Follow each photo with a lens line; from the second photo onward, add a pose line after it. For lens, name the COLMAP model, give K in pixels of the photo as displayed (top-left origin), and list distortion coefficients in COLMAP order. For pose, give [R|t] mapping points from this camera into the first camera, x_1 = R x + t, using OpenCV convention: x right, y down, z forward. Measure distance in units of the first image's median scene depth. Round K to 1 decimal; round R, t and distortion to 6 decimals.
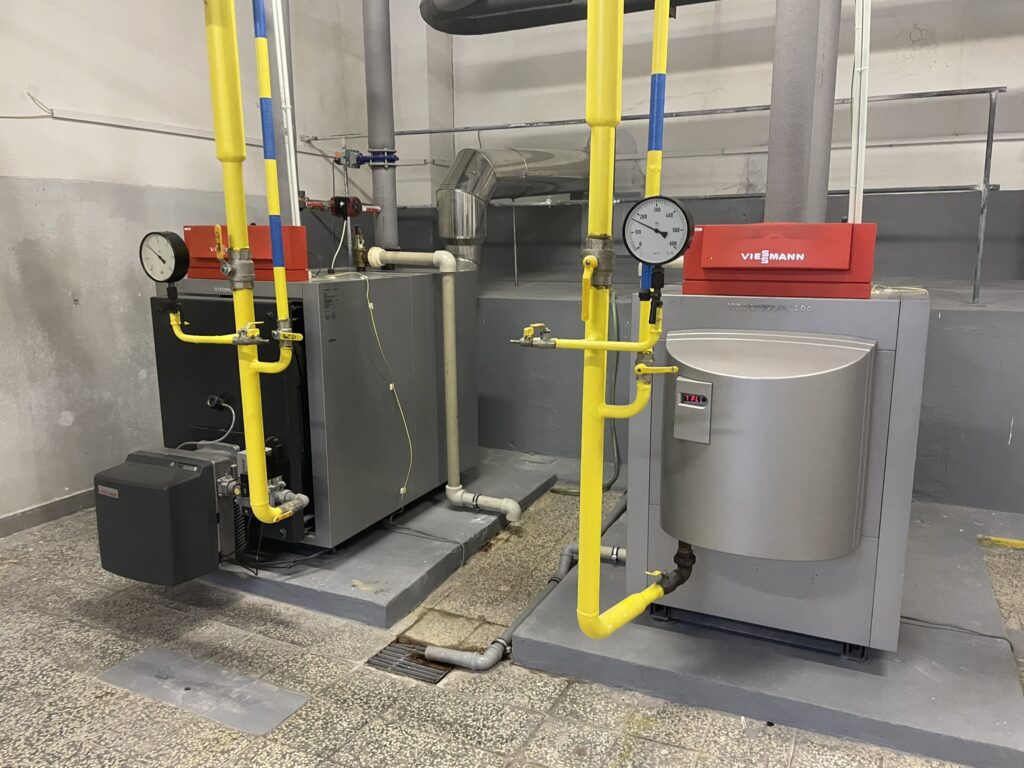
lens RADIAL K [[774.2, 0, 515.4], [0, 774.2, 380.2], [0, 0, 1]] dist [0.101213, -0.145063]
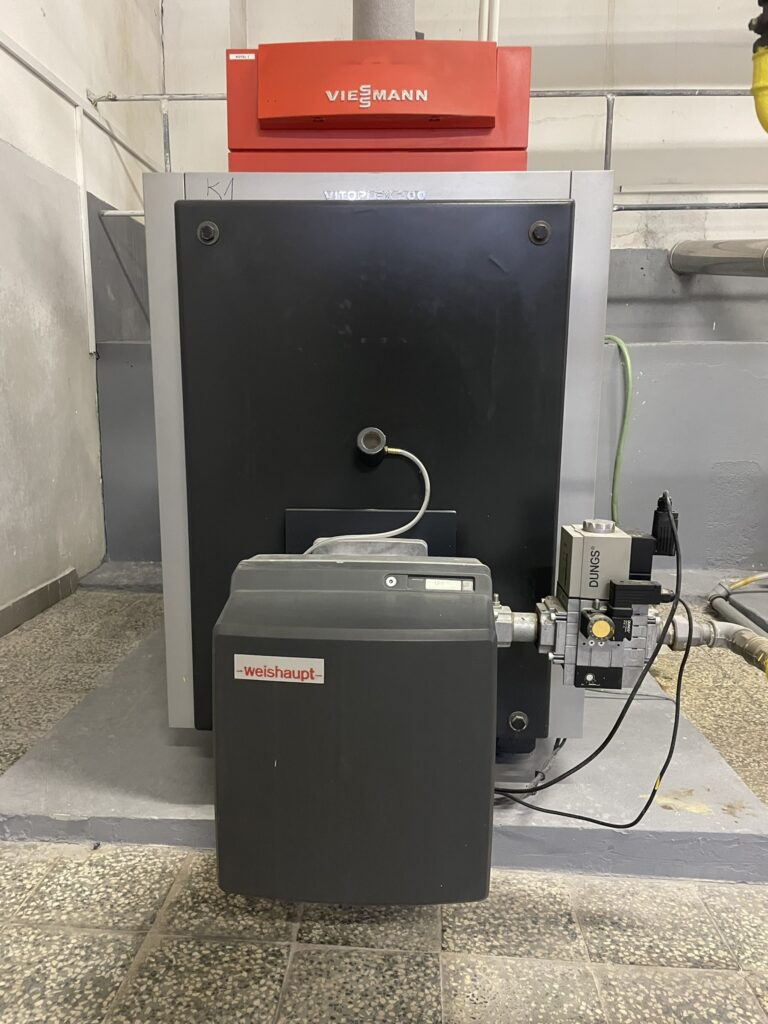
lens RADIAL K [[774.2, 0, 369.6], [0, 774.2, 518.6], [0, 0, 1]] dist [0.101213, -0.145063]
pose [[0.927144, -0.055039, 0.370642, -0.599937], [0.058917, 0.998262, 0.000860, 0.075599], [-0.370045, 0.021040, 0.928775, 0.655547]]
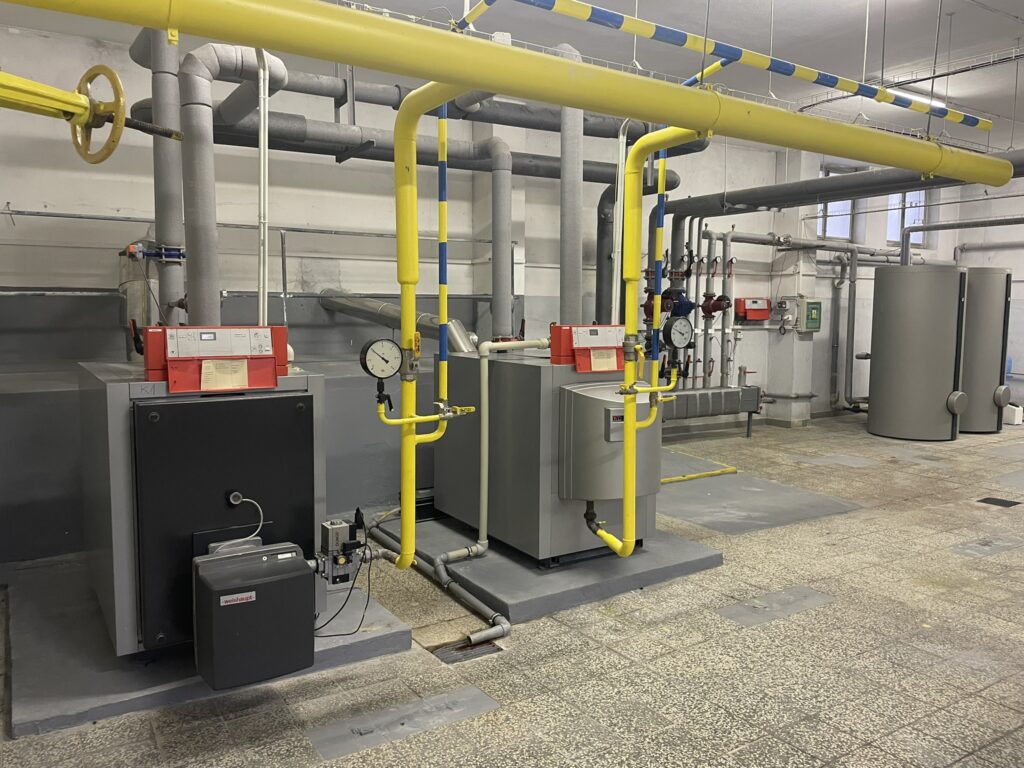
lens RADIAL K [[774.2, 0, 515.4], [0, 774.2, 380.2], [0, 0, 1]] dist [0.101213, -0.145063]
pose [[0.532050, -0.070315, 0.843788, -1.128401], [0.146970, 0.989088, -0.010248, -0.065682], [-0.833860, 0.129464, 0.536578, 0.153319]]
